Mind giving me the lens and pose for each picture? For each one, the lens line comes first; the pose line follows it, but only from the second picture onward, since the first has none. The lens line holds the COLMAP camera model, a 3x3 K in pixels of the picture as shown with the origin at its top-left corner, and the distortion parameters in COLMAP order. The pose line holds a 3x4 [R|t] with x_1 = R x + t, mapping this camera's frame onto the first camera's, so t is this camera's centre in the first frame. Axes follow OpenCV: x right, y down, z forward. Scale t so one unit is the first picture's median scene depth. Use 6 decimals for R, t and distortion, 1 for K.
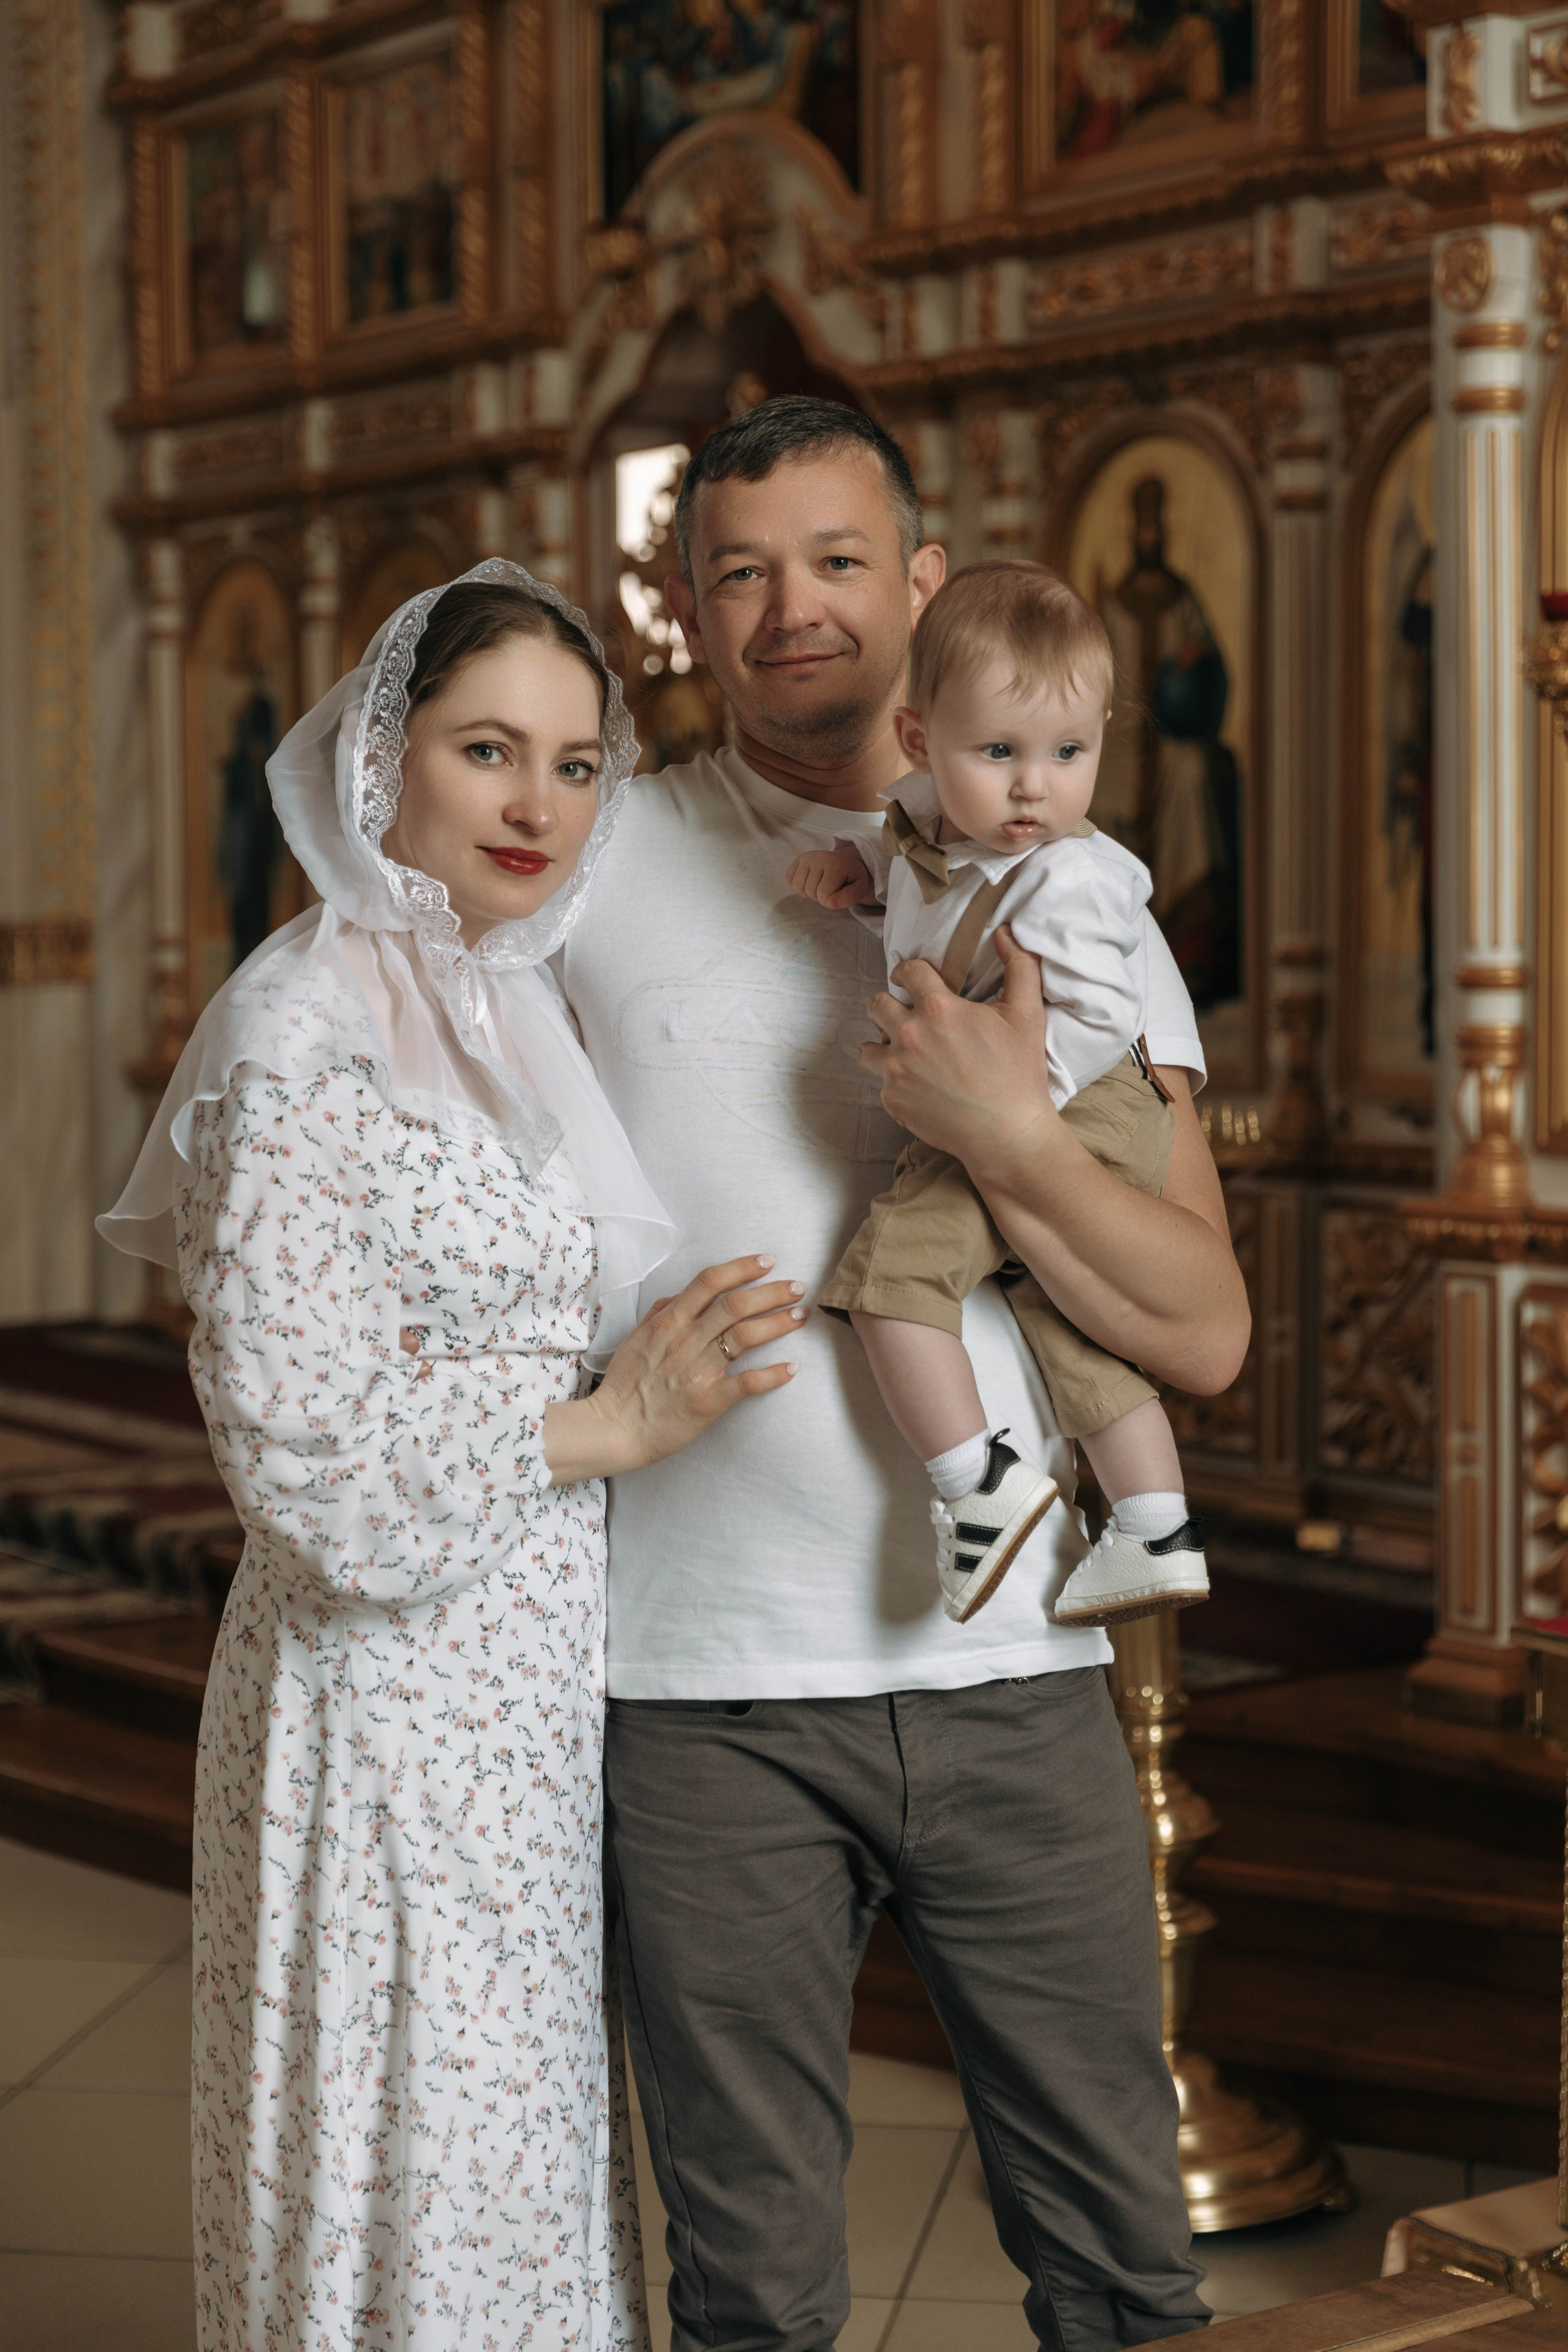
lens RADIAL K [[4085.1, 0, 780.4], [0, 4085.1, 1165.1], [0, 0, 1]] dist [-0.010496, 0.009650]
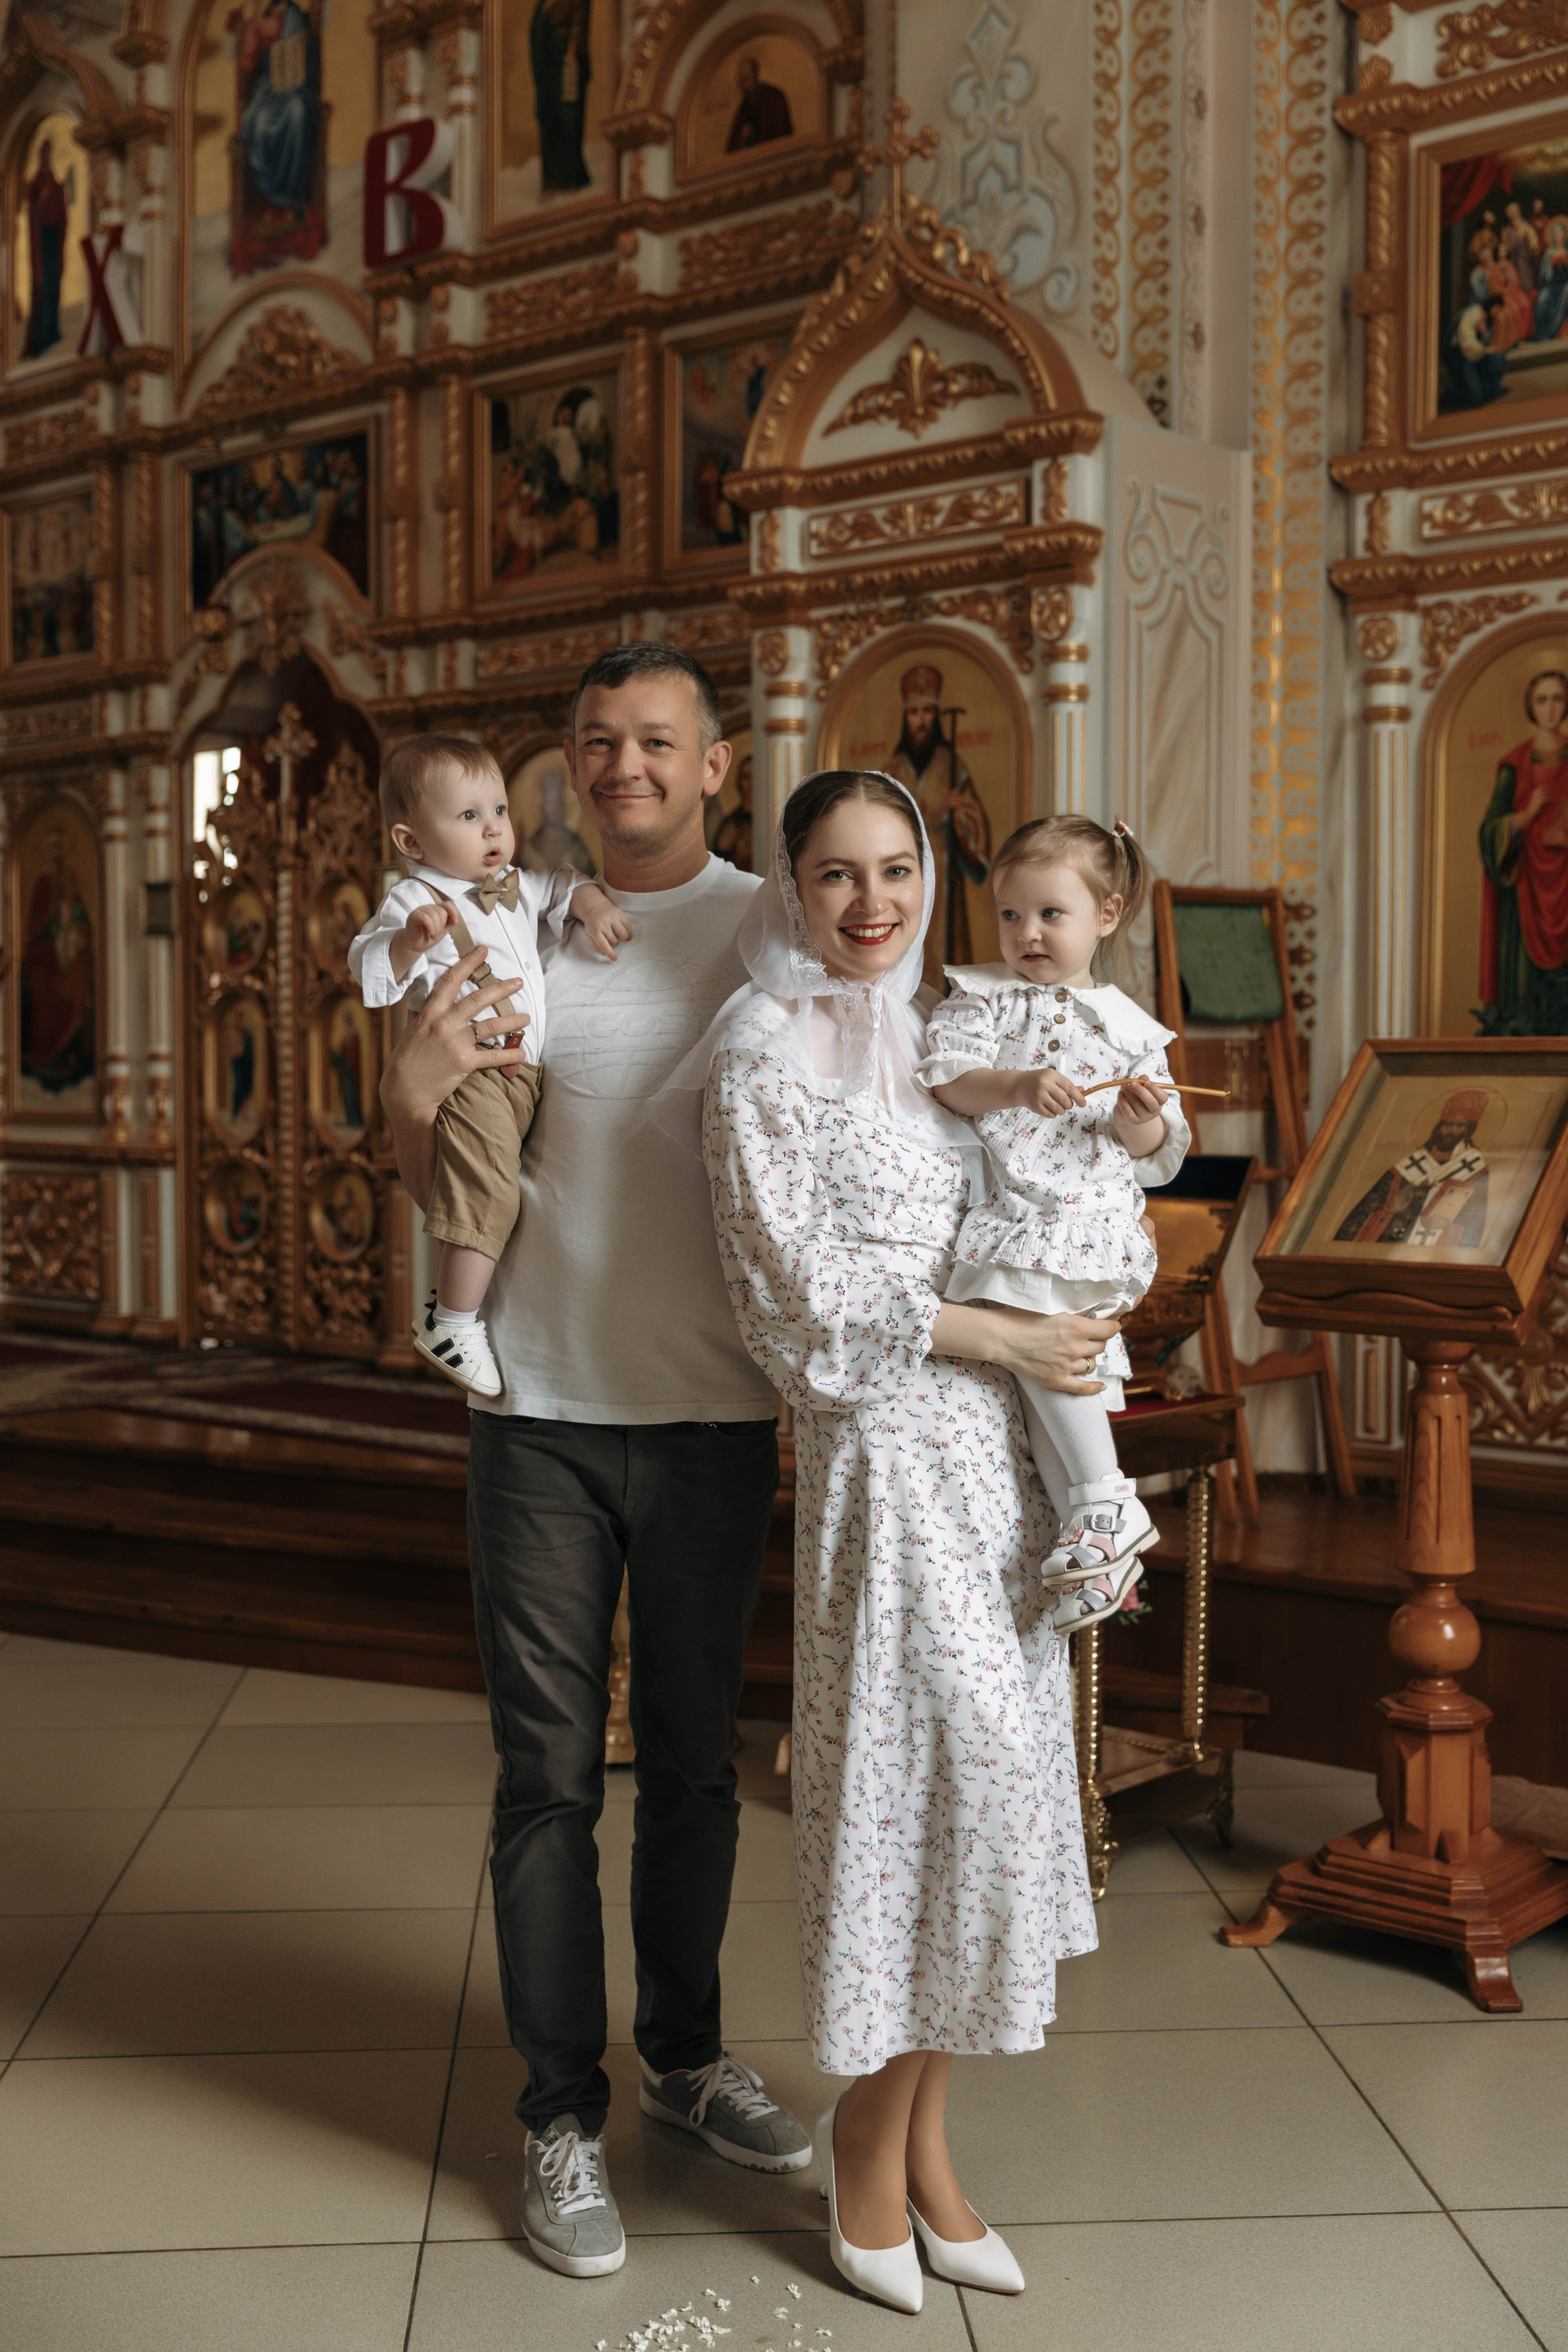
lens RADIAL K [[2631.0, 0, 802.8], [0, 2631.0, 1183.7], [0, 0, 1]] dist [0.006725, 0.014445]
pose [[0.972438, -0.000850, 0.233161, -0.060370], [0.006348, 0.999719, -0.022832, 0.025130], [-0.233076, 0.023683, 0.972170, -0.067292]]
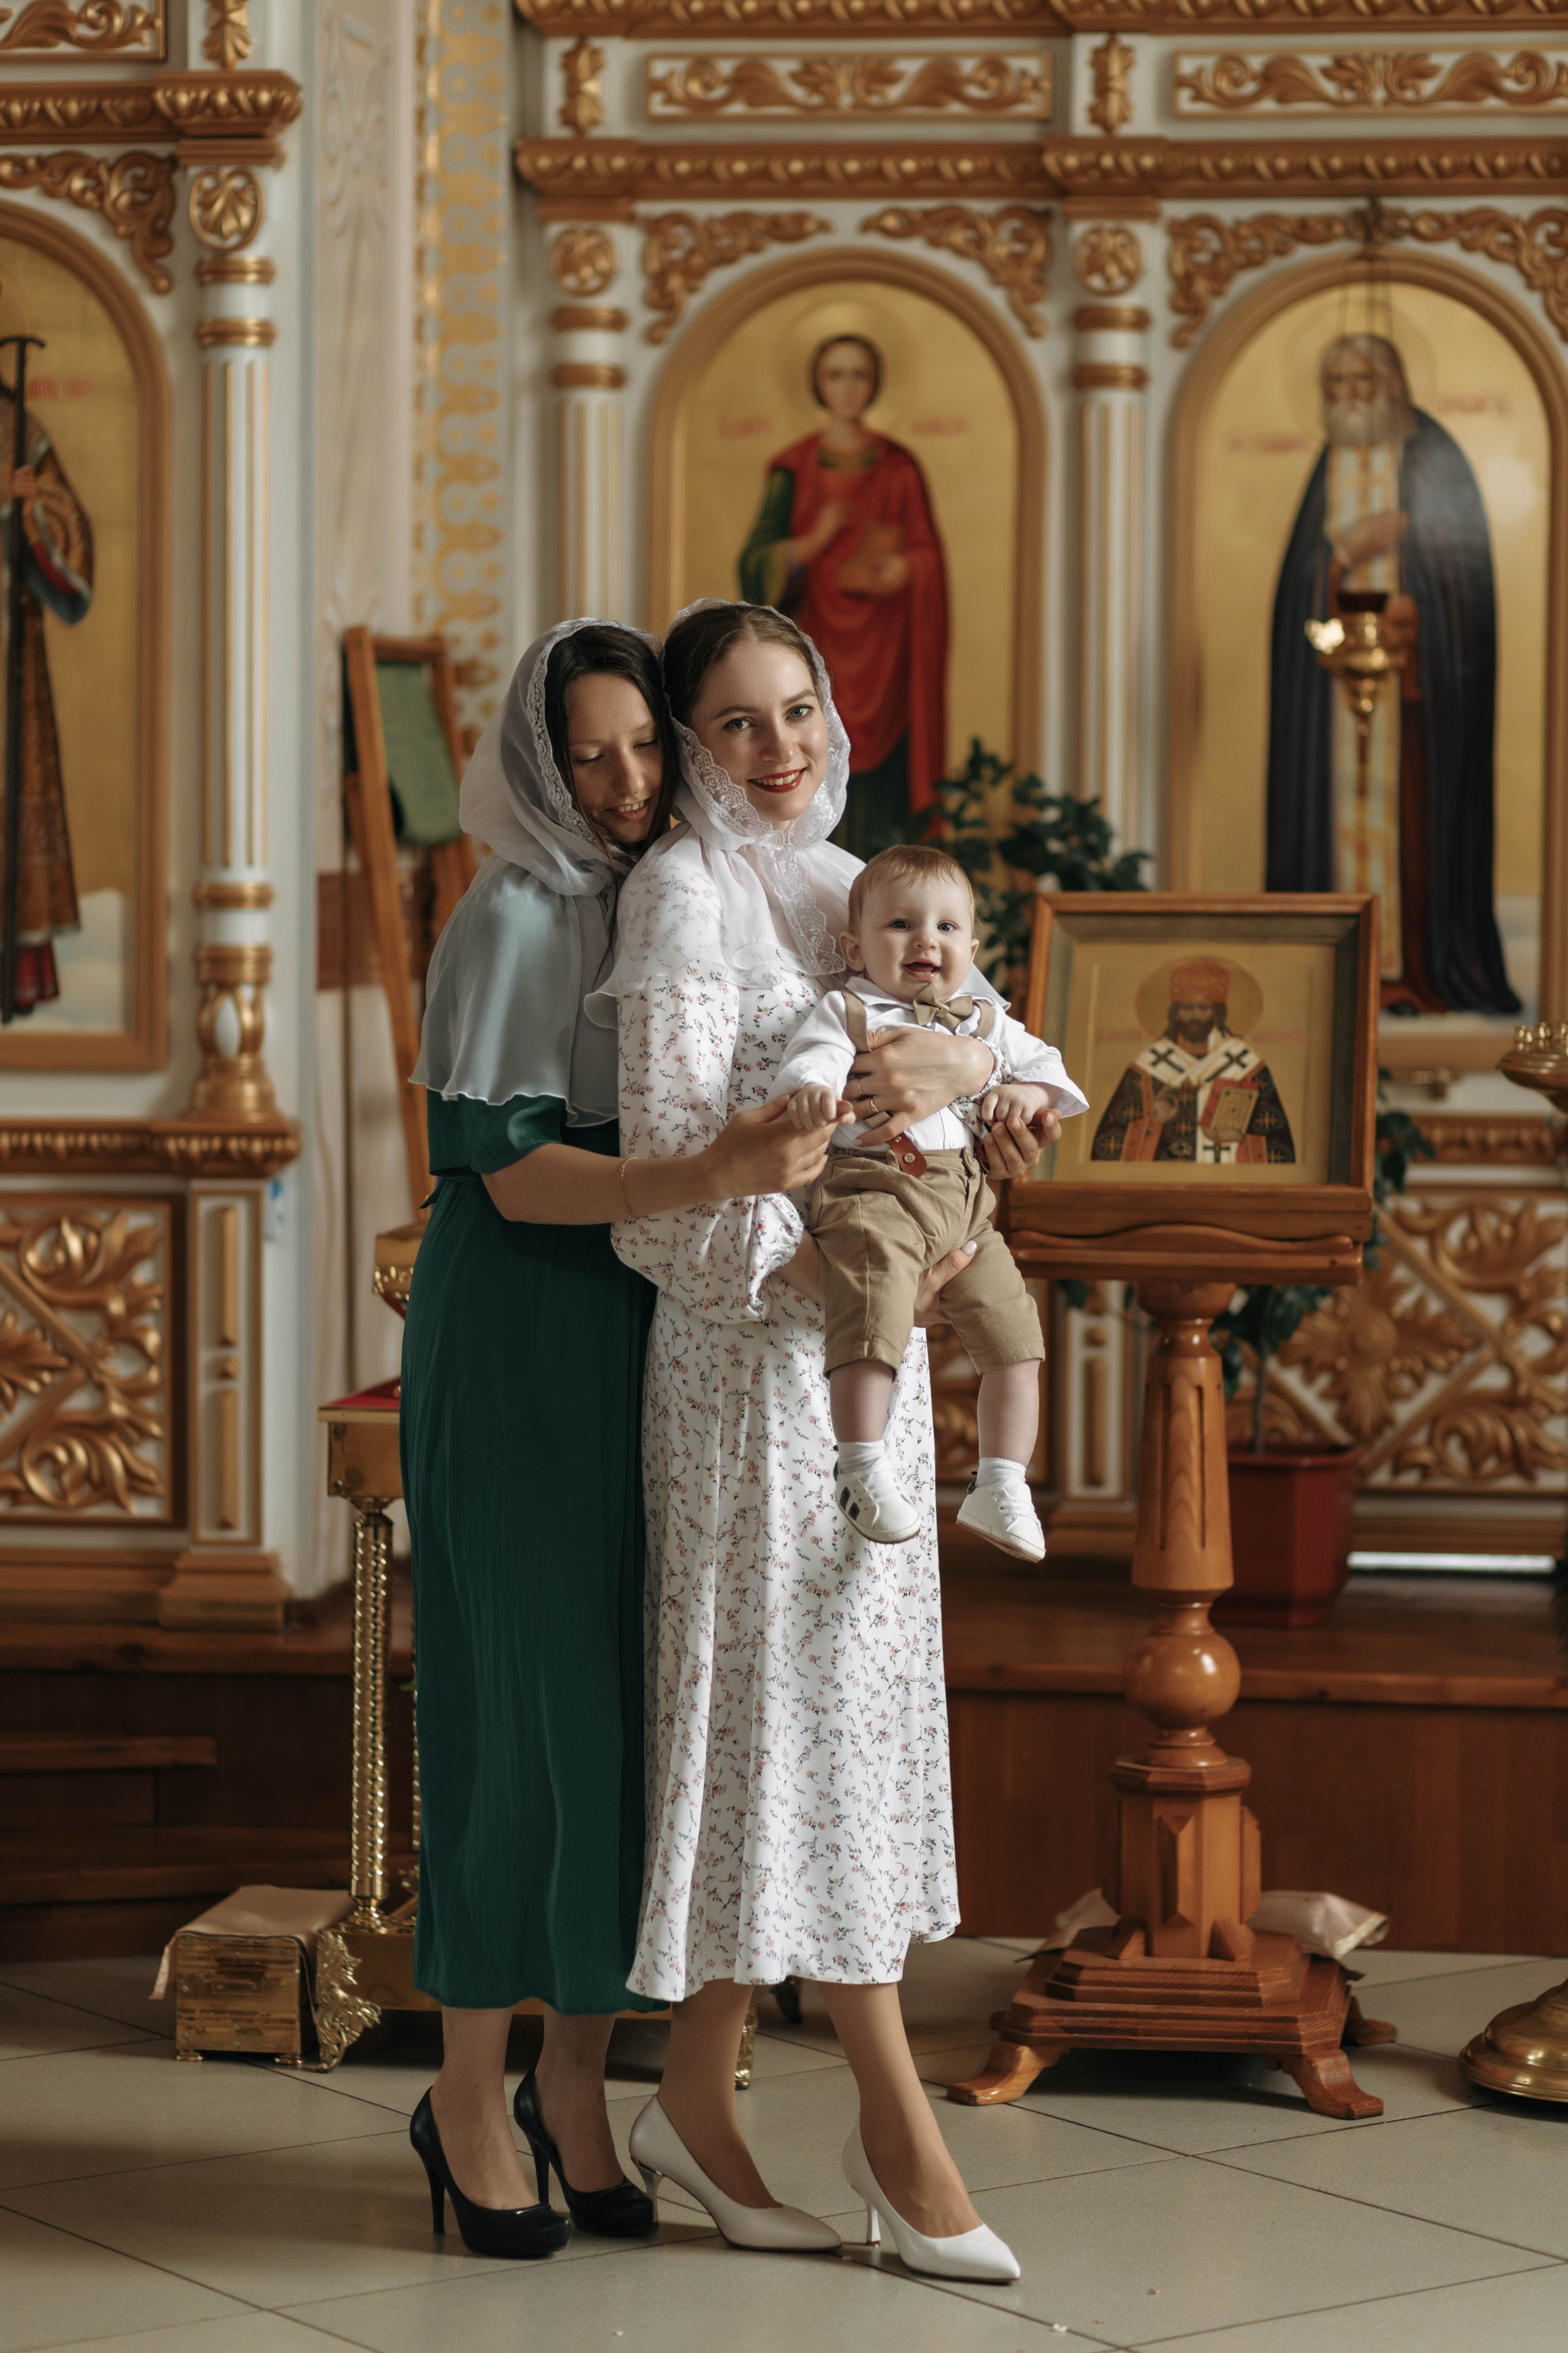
lens RADIAL K [[5912.0, 0, 783.3], [0, 5912.0, 1123.6], [0, 0, 1]] dist [0.081576, -0.504702]
pose [[0.694356, -0.018359, 0.719397, -0.529758], [0.035209, 0.999344, -0.008480, 0.025473], [-0.718770, 0.031218, 0.694547, -0.176985]]
